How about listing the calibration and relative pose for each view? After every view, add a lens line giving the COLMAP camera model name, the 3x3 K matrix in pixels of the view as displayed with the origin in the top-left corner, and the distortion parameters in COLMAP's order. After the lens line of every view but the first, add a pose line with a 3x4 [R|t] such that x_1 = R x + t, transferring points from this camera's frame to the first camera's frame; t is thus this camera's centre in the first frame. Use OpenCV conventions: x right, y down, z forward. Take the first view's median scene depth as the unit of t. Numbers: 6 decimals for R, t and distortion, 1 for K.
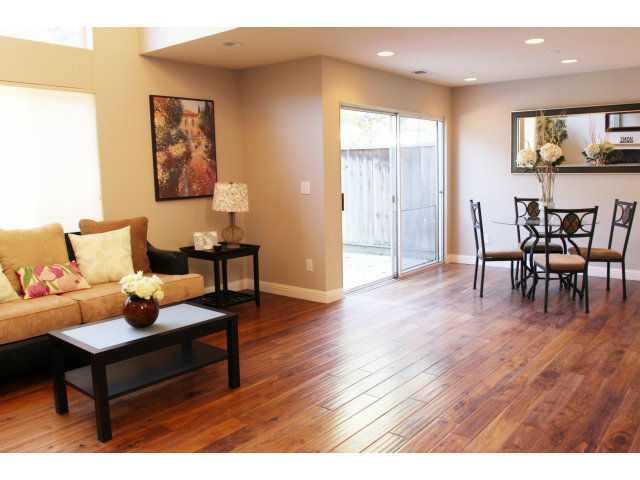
lens RADIAL K [[546.9, 0, 329.8], [0, 546.9, 232.3], [0, 0, 1]] dist [-0.043403, 0.000471]
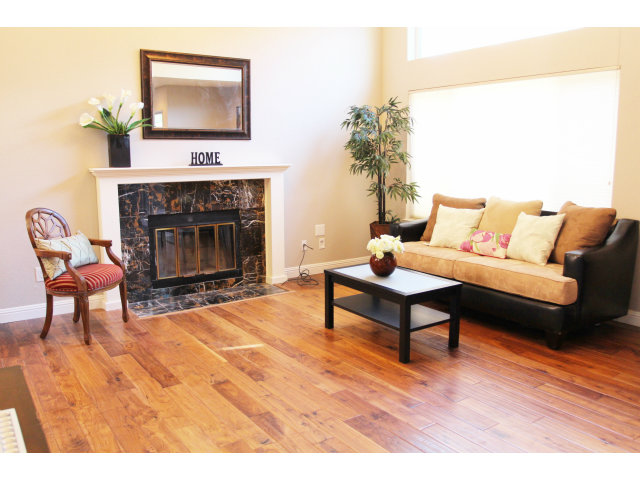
lens RADIAL K [[546.9, 0, 329.8], [0, 546.9, 232.3], [0, 0, 1]] dist [-0.043403, 0.000471]
pose [[-0.290669, 0.172906, -0.941071, 0.555959], [-0.077552, 0.976044, 0.203285, -0.118100], [0.953676, 0.132071, -0.270297, 0.723114]]
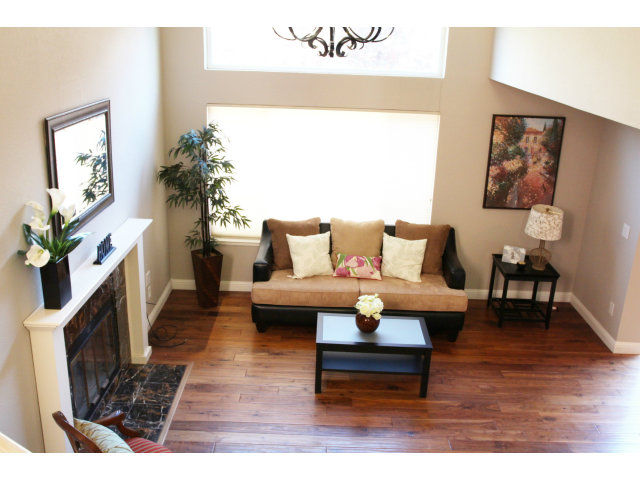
lens RADIAL K [[686.5, 0, 320.0], [0, 686.5, 240.0], [0, 0, 1]] dist [-0.120885, 0.002000]
pose [[0.602983, 0.309586, -0.735233, 0.515491], [-0.135178, 0.947953, 0.288293, -0.345784], [0.786217, -0.074449, 0.613449, -0.118525]]
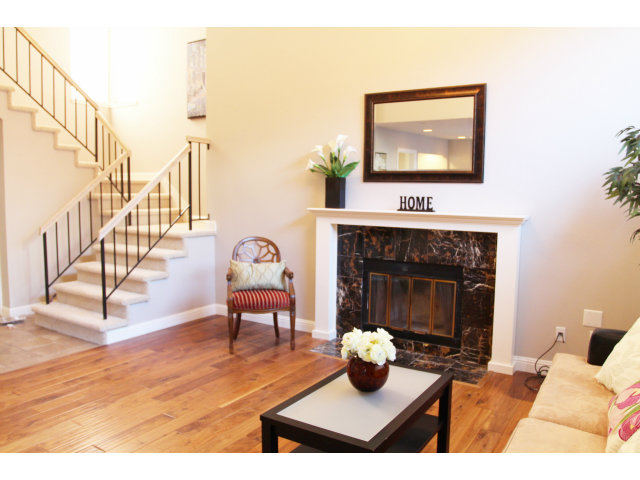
lens RADIAL K [[520.4, 0, 324.5], [0, 520.4, 239.1], [0, 0, 1]] dist [-0.069866, 0.005786]
pose [[-0.995150, 0.029130, -0.093960, -0.110028], [0.010177, 0.980512, 0.196193, -0.139976], [0.097844, 0.194285, -0.976053, 1.039490]]
